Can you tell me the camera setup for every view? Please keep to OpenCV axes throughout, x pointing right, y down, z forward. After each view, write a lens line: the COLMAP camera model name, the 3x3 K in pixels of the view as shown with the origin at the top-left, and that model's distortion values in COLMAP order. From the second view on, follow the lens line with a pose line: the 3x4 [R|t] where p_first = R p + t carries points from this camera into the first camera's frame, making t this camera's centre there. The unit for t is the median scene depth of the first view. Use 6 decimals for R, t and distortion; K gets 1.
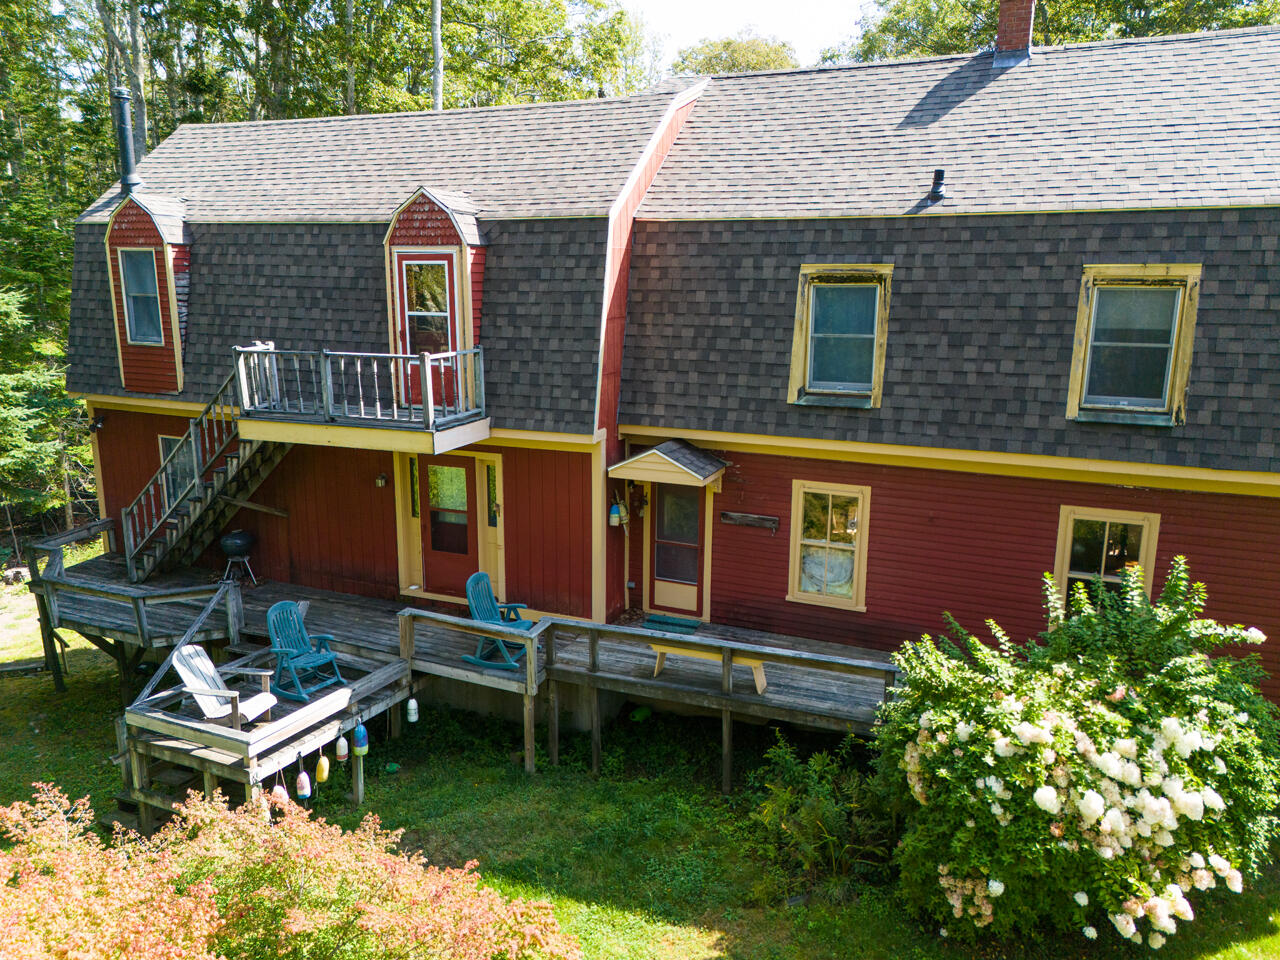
lens RADIAL K [[901.7, 0, 640.0], [0, 901.7, 480.0], [0, 0, 1]] dist [0.019180, -0.002269]
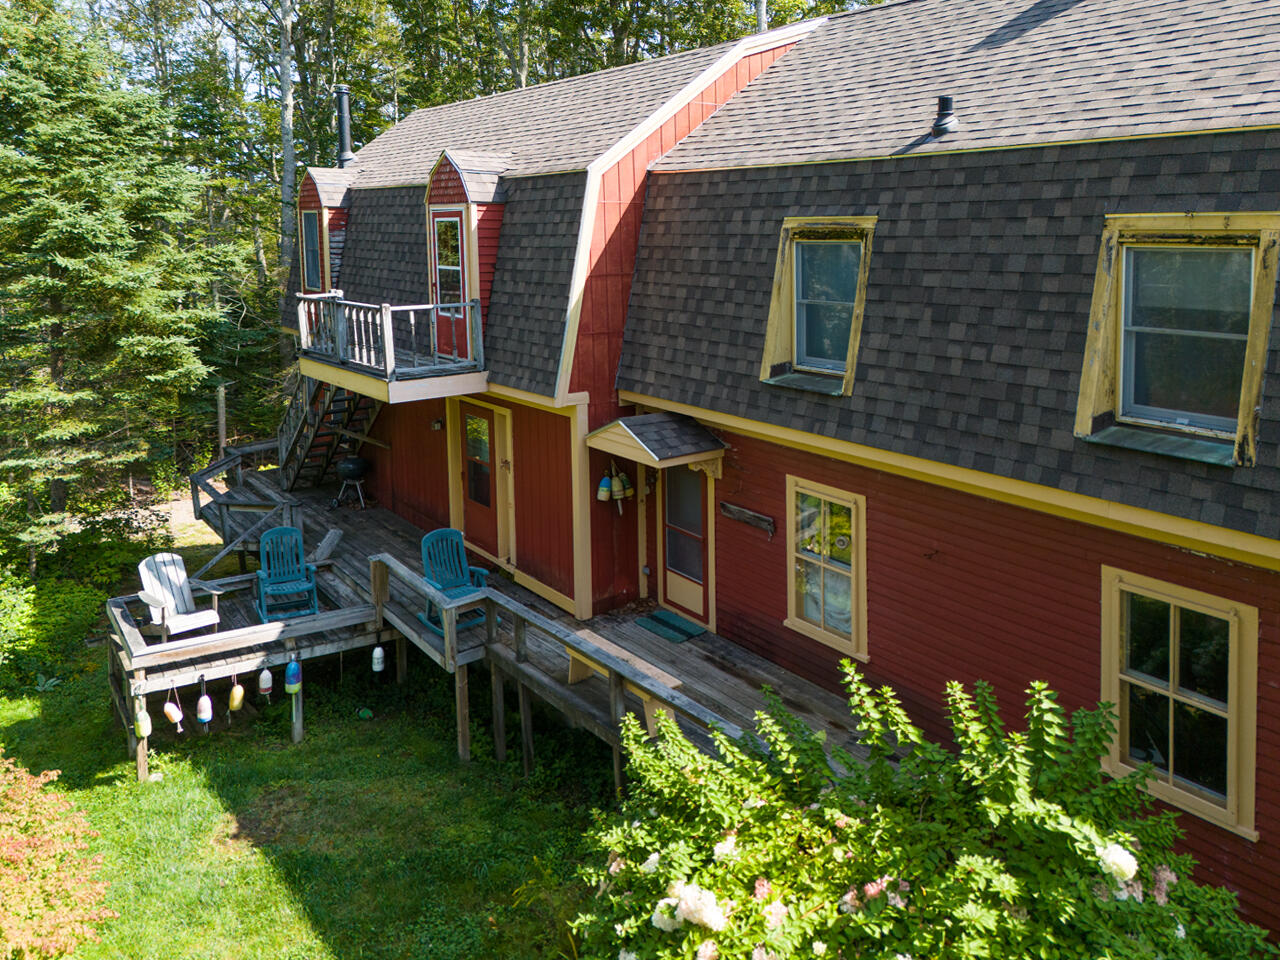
lens RADIAL K [[882.0, 0, 638.9], [0, 882.0, 307.1], [0, 0, 1]] dist [0.012158, 0.001736]
pose [[0.876982, 0.038421, -0.478985, 0.462972], [-0.103896, 0.988381, -0.110944, -0.051418], [0.469158, 0.147061, 0.870784, 0.235245]]
